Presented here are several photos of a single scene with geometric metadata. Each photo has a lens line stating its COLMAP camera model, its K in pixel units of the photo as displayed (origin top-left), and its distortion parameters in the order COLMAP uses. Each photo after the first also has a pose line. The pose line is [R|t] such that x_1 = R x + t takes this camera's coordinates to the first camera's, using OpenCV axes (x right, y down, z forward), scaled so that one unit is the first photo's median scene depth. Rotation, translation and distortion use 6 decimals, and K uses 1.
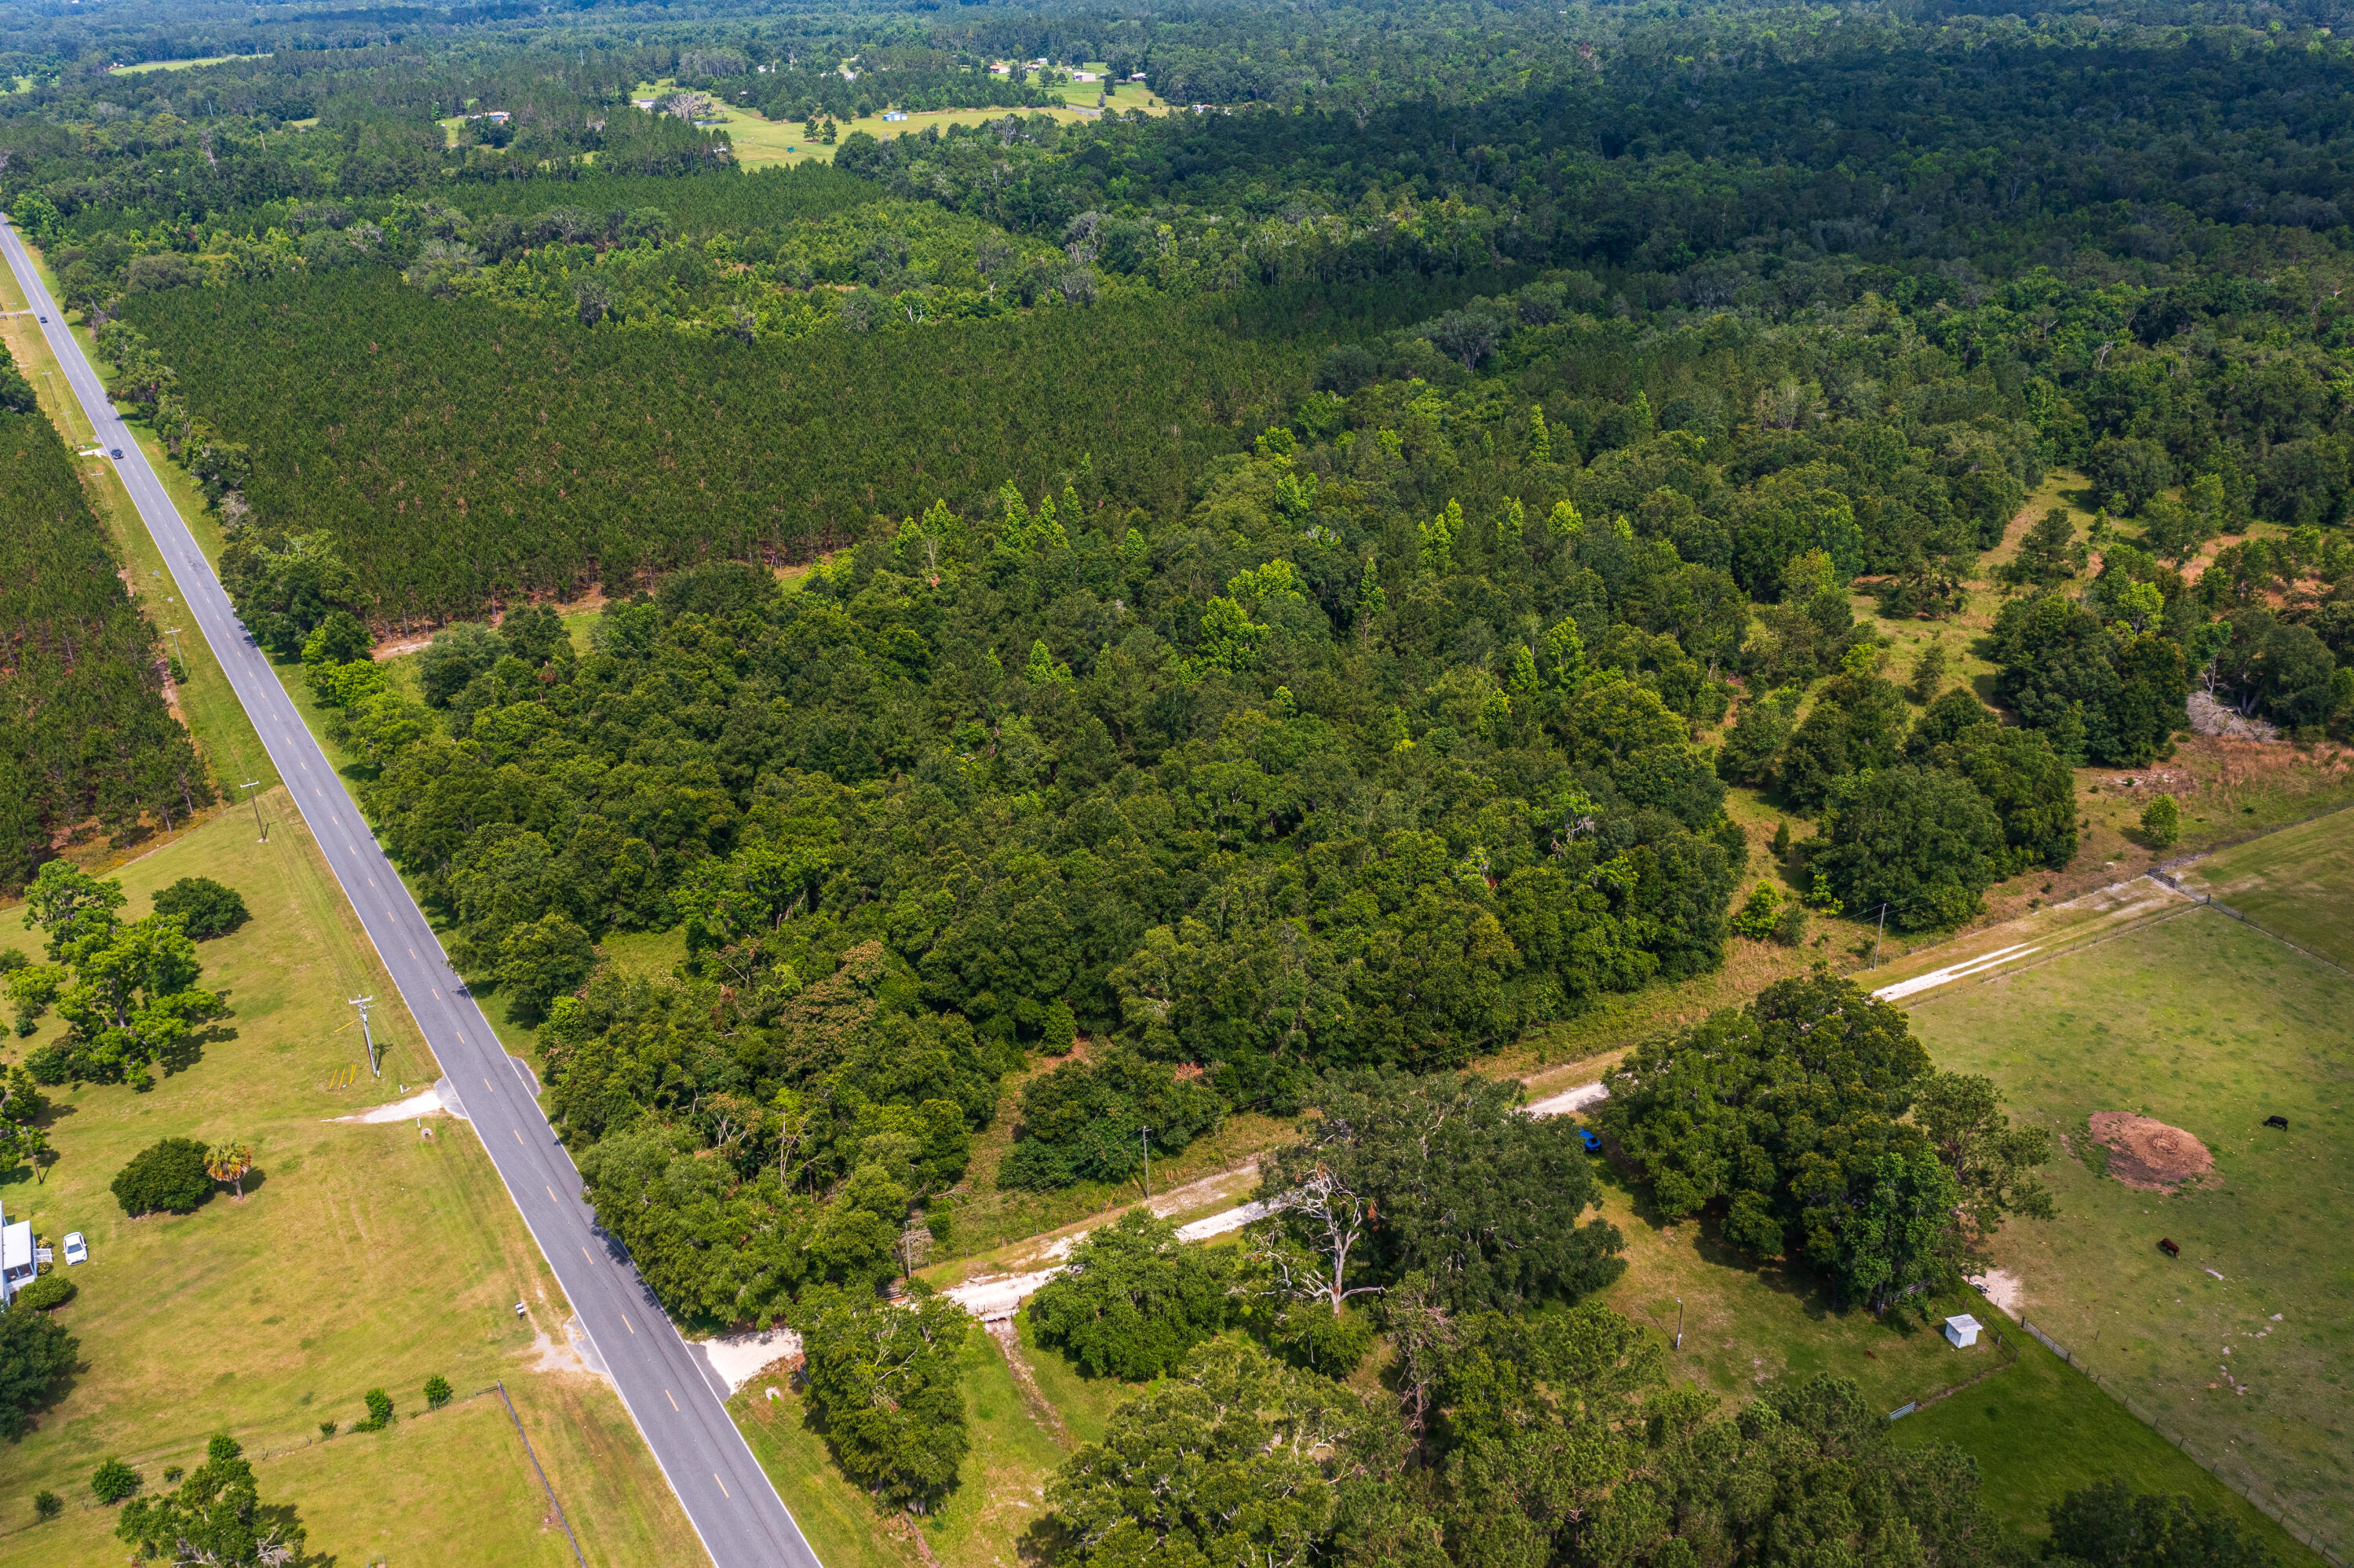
lens RADIAL K [[1890.7, 0, 1163.1], [0, 1890.7, 786.5], [0, 0, 1]] dist [-0.011722, -0.001450]
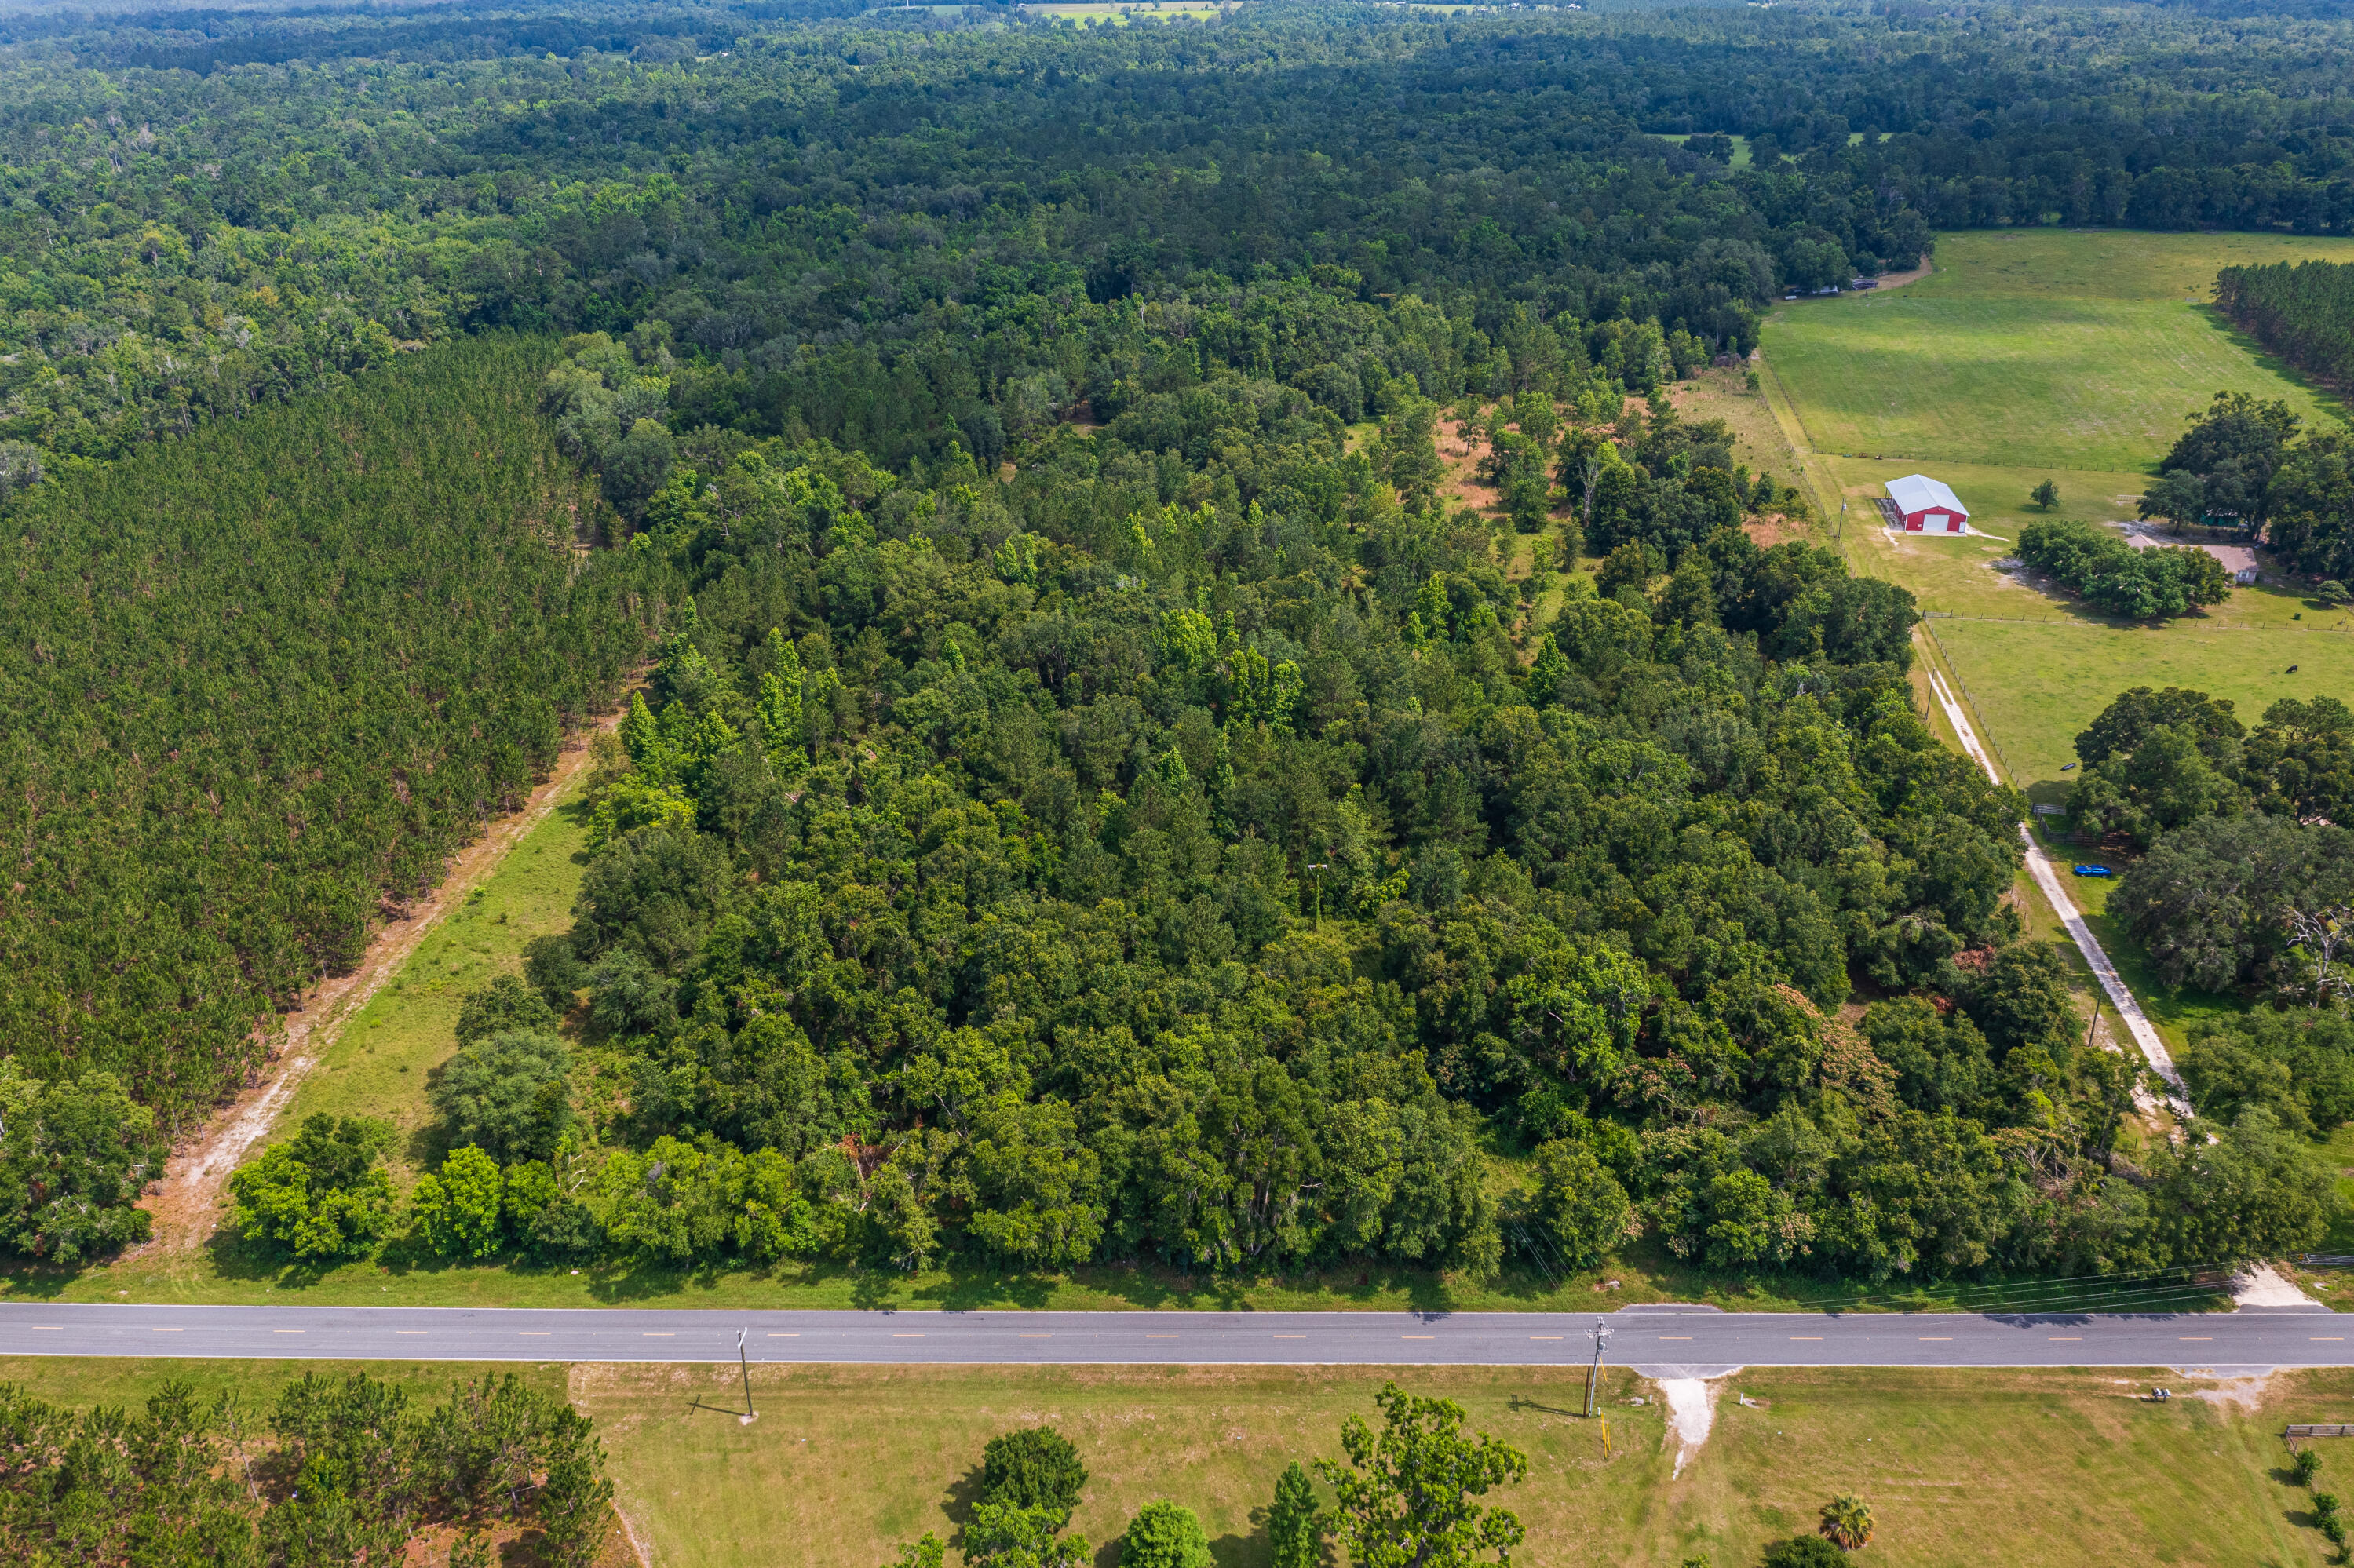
lens RADIAL K [[1890.7, 0, 1176.4], [0, 1890.7, 775.2], [0, 0, 1]] dist [-0.011722, -0.001450]
pose [[0.567949, -0.336807, 0.750996, -1.244549], [0.356145, 0.923162, 0.144682, -0.326722], [-0.742021, 0.185291, 0.644261, 0.711416]]
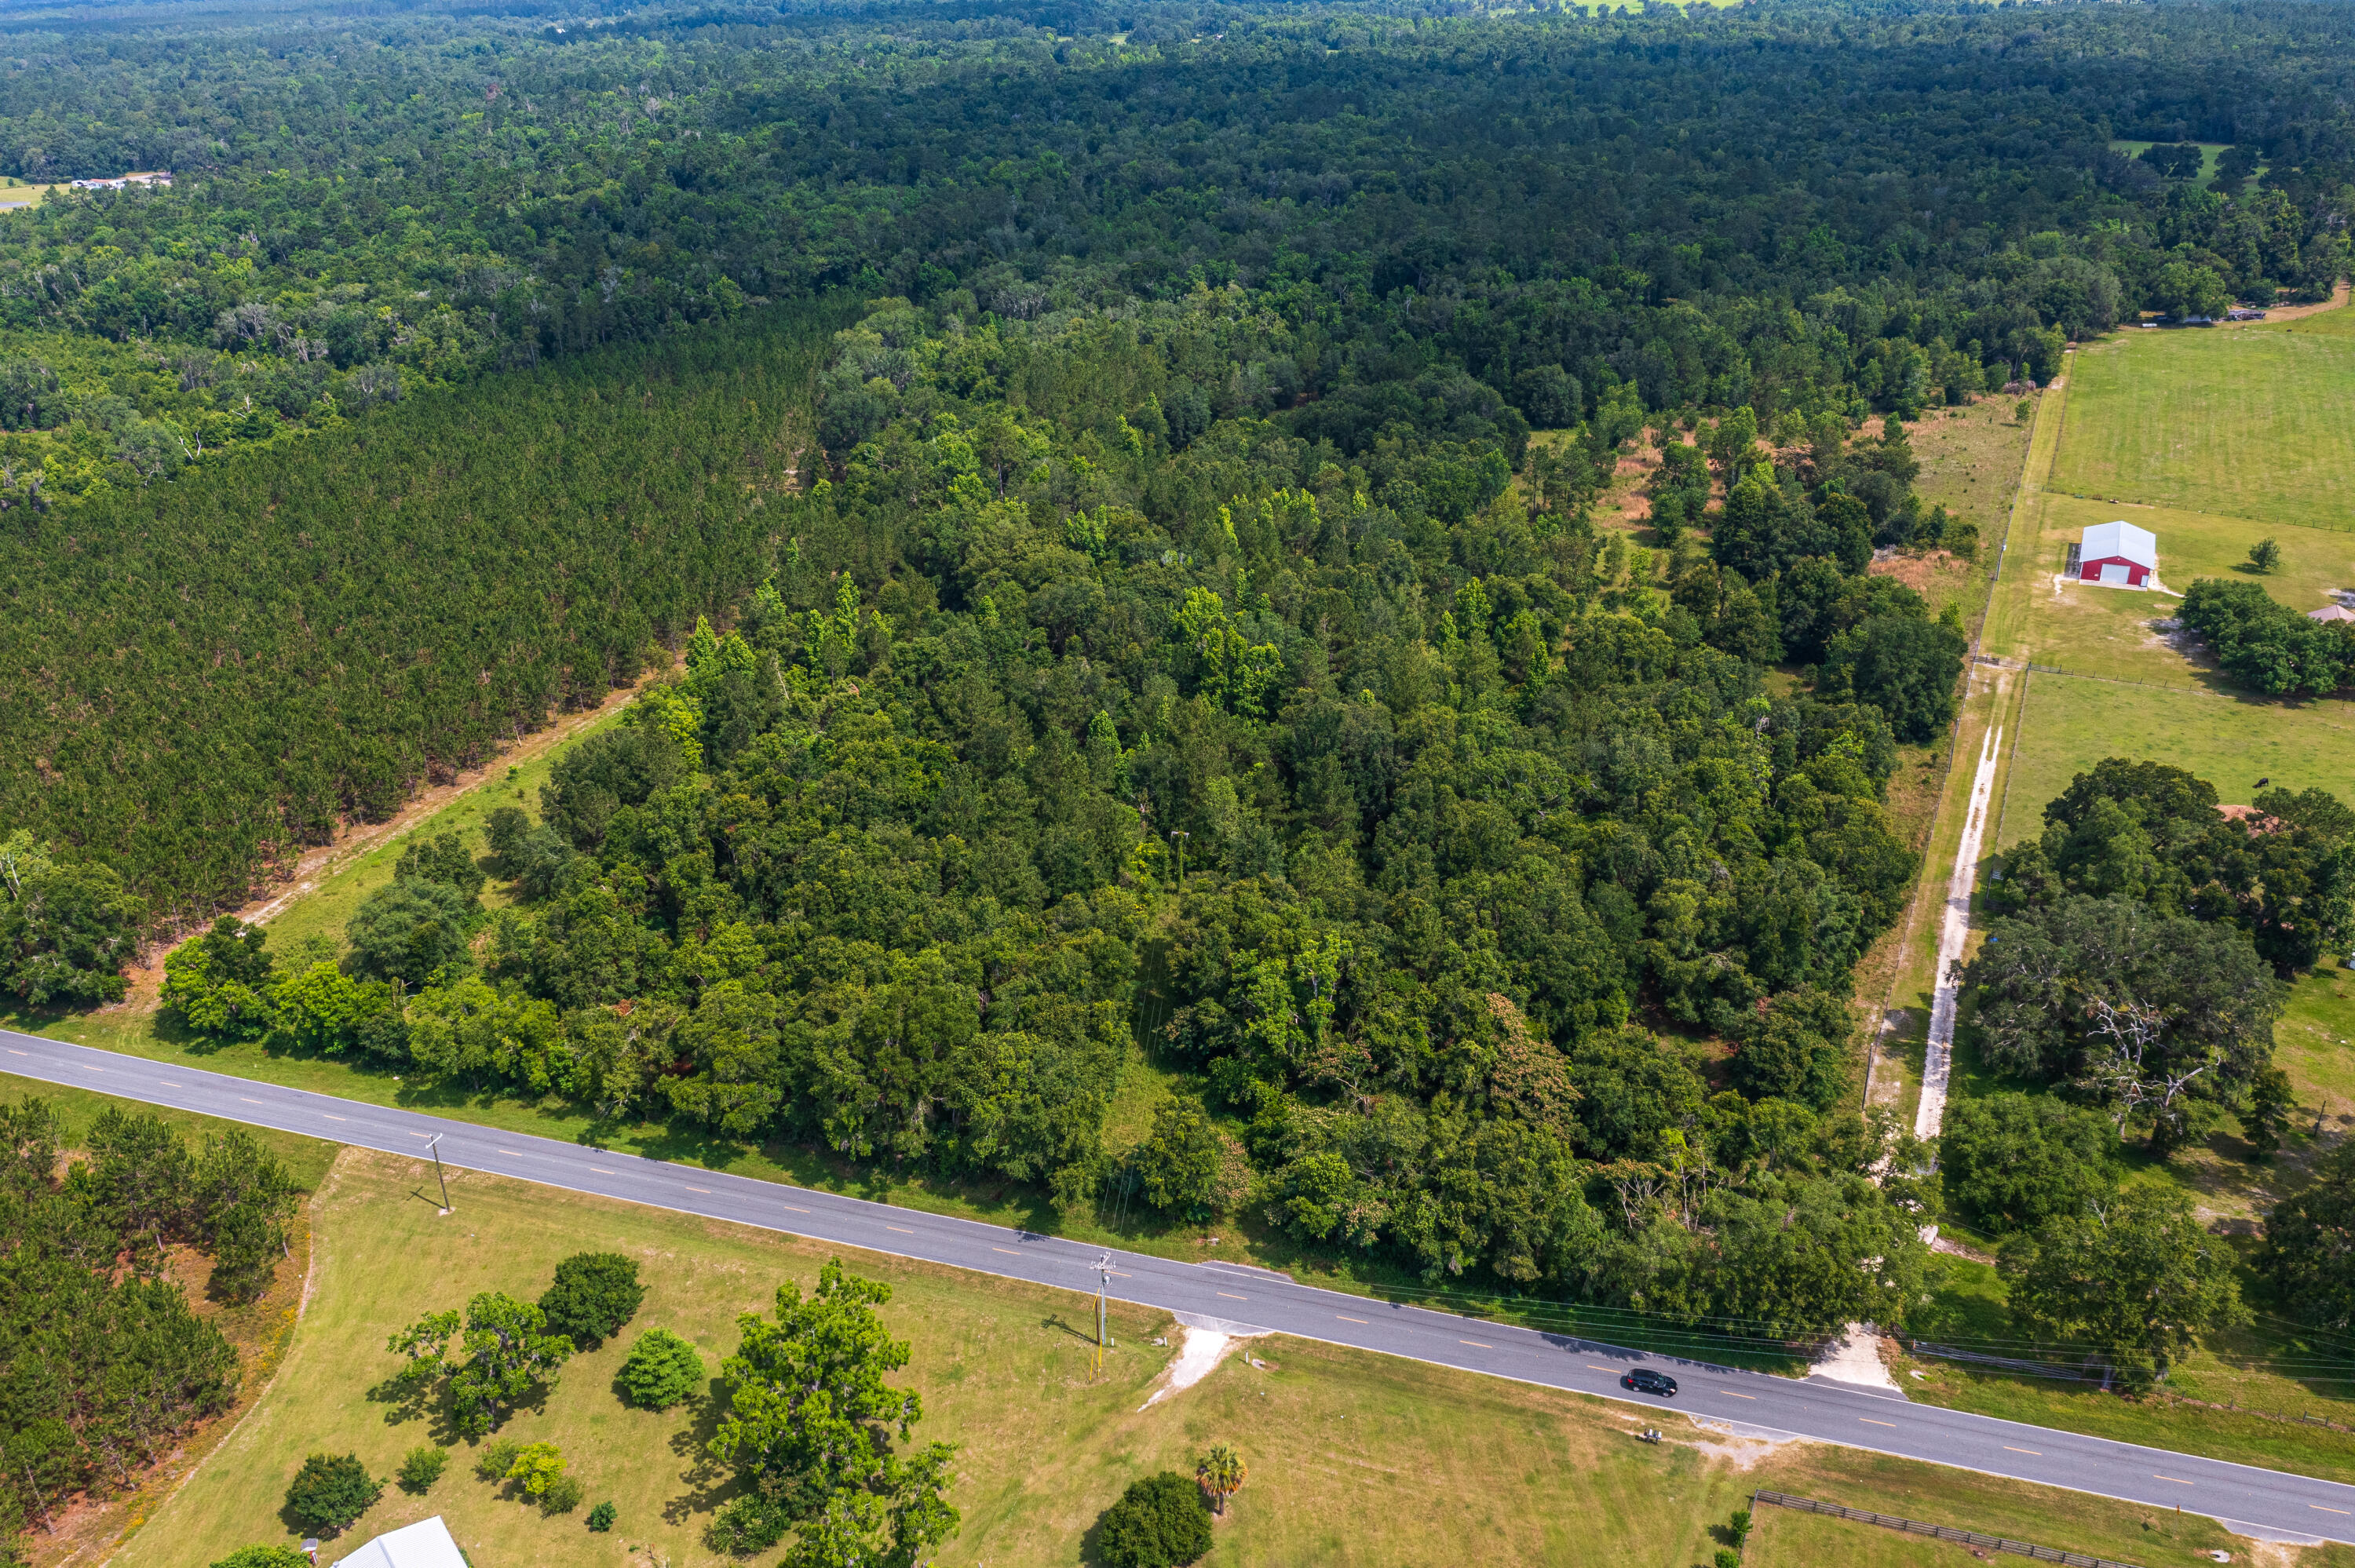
lens RADIAL K [[1891.4, 0, 1171.3], [0, 1891.4, 789.8], [0, 0, 1]] dist [-0.011722, -0.001450]
pose [[0.779851, -0.267533, 0.565914, -0.988297], [0.275077, 0.958563, 0.074089, -0.168795], [-0.562285, 0.097891, 0.821129, 0.337285]]
